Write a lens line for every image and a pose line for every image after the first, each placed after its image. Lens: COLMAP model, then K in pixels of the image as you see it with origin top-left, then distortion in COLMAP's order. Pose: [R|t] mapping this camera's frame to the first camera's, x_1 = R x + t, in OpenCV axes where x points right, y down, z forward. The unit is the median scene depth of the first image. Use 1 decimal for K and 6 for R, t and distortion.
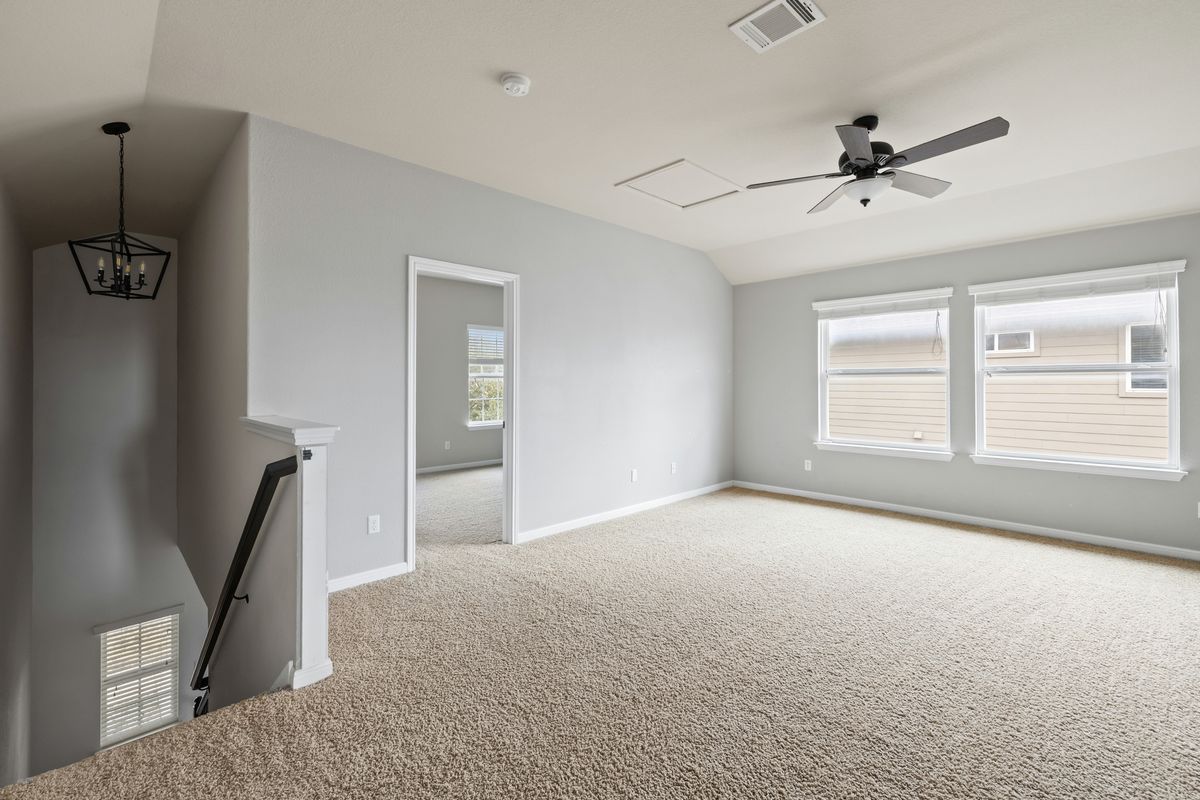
lens RADIAL K [[503.2, 0, 599.0], [0, 503.2, 396.1], [0, 0, 1]] dist [-0.000102, -0.000100]
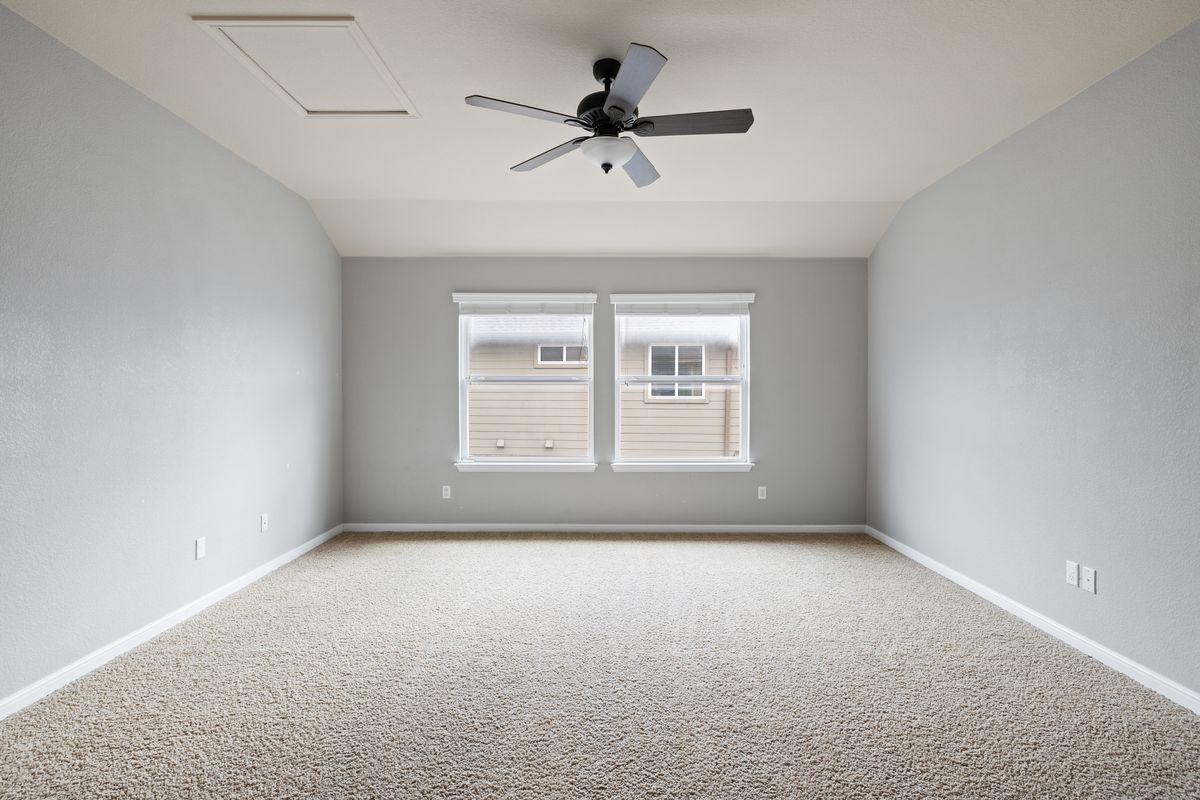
lens RADIAL K [[565.2, 0, 600.5], [0, 565.2, 405.0], [0, 0, 1]] dist [-0.003882, 0.000206]
pose [[0.702882, -0.014431, 0.711160, -0.073709], [0.014543, 0.999877, 0.005915, -0.006779], [-0.711158, 0.006185, 0.703005, 0.220595]]
